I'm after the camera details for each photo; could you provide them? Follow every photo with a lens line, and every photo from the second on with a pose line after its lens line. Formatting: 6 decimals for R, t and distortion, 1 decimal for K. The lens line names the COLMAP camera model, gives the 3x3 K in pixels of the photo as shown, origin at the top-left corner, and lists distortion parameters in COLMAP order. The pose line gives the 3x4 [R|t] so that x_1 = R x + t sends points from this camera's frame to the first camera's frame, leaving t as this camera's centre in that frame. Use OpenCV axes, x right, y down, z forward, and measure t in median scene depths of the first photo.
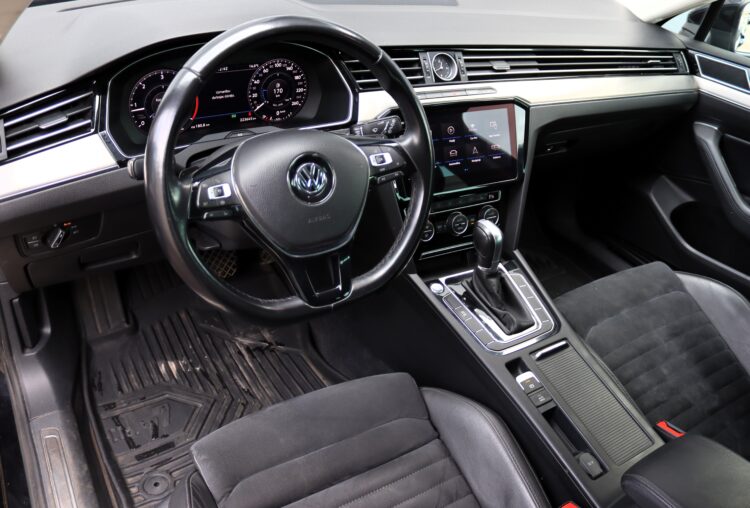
lens RADIAL K [[627.6, 0, 375.4], [0, 627.6, 249.2], [0, 0, 1]] dist [-0.160330, 0.124907]
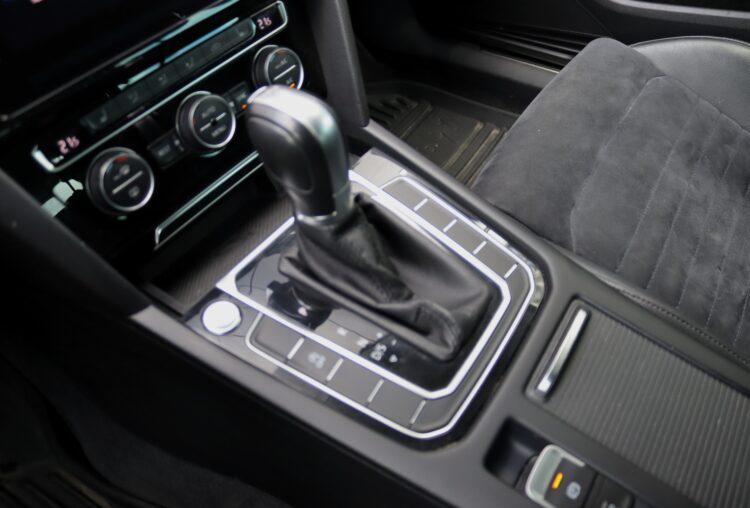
lens RADIAL K [[627.6, 0, 375.4], [0, 627.6, 248.2], [0, 0, 1]] dist [-0.160330, 0.124907]
pose [[0.891690, -0.414345, 0.182229, 0.133174], [0.362997, 0.895081, 0.258965, -0.035378], [-0.270411, -0.164768, 0.948541, 0.661297]]
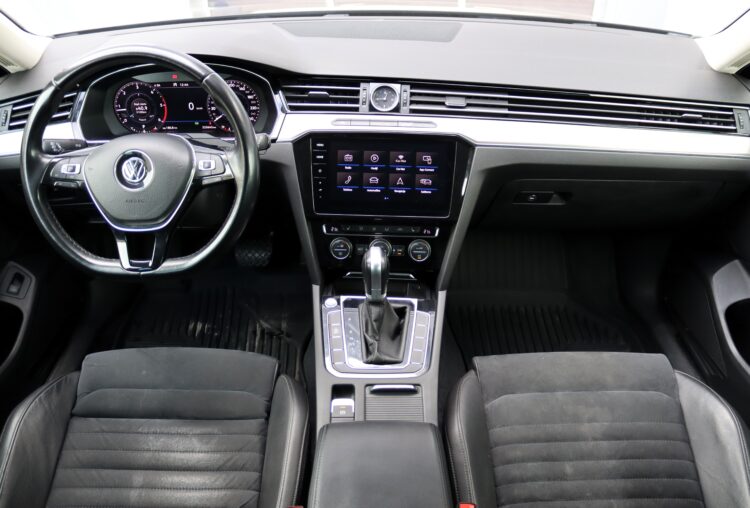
lens RADIAL K [[627.6, 0, 381.7], [0, 627.6, 249.6], [0, 0, 1]] dist [-0.160330, 0.124907]
pose [[0.853894, 0.191602, -0.483895, 0.684466], [-0.219348, 0.975646, -0.000752, -0.045381], [0.471966, 0.106783, 0.875126, 0.112027]]
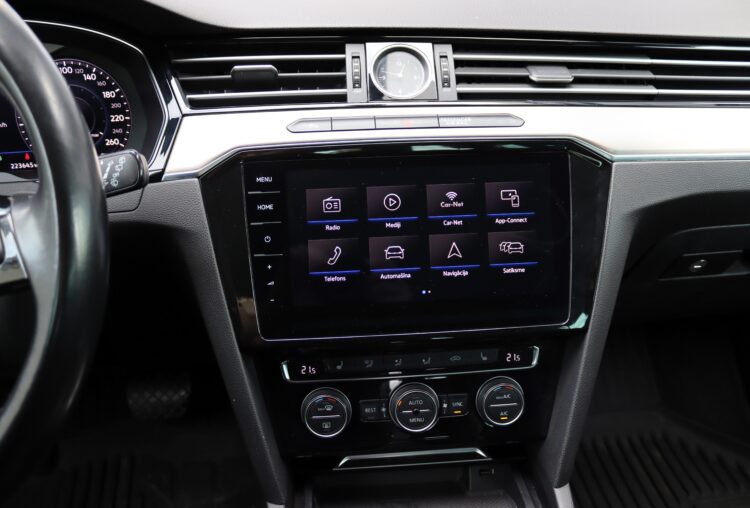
lens RADIAL K [[627.6, 0, 379.0], [0, 627.6, 248.3], [0, 0, 1]] dist [-0.160330, 0.124907]
pose [[0.904059, 0.062964, -0.422745, 0.316421], [-0.138296, 0.978975, -0.149944, -0.090894], [0.404416, 0.194022, 0.893758, 0.612475]]
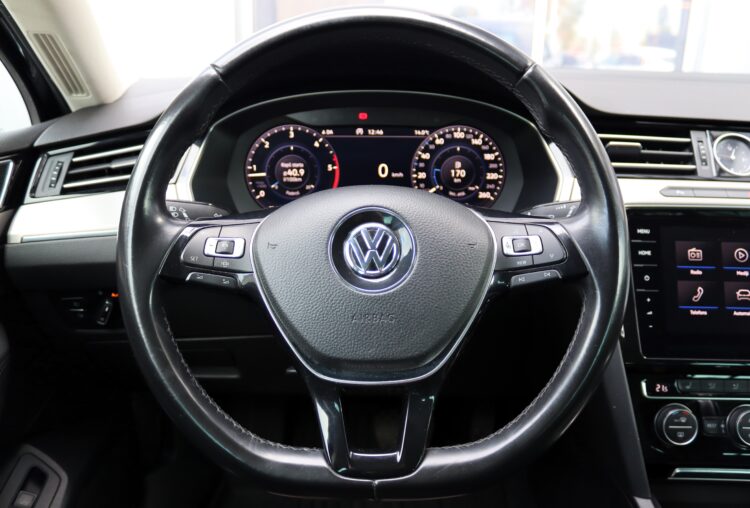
lens RADIAL K [[627.6, 0, 371.4], [0, 627.6, 248.3], [0, 0, 1]] dist [-0.160330, 0.124907]
pose [[0.848054, 0.059512, -0.526557, 0.126482], [-0.223764, 0.940954, -0.254038, 0.020831], [0.480348, 0.333262, 0.811297, 0.395569]]
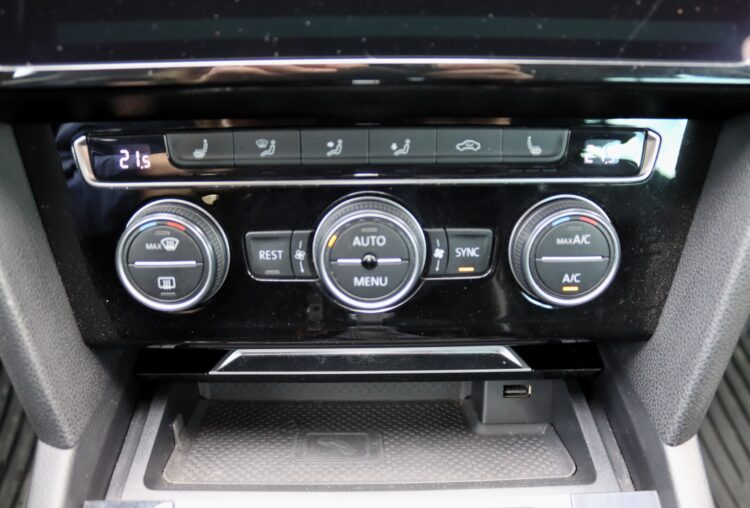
lens RADIAL K [[627.6, 0, 387.4], [0, 627.6, 253.2], [0, 0, 1]] dist [-0.160330, 0.124907]
pose [[0.883173, 0.194383, -0.426874, 0.241362], [-0.182680, 0.980772, 0.068656, -0.061545], [0.432012, 0.017346, 0.901701, 0.892281]]
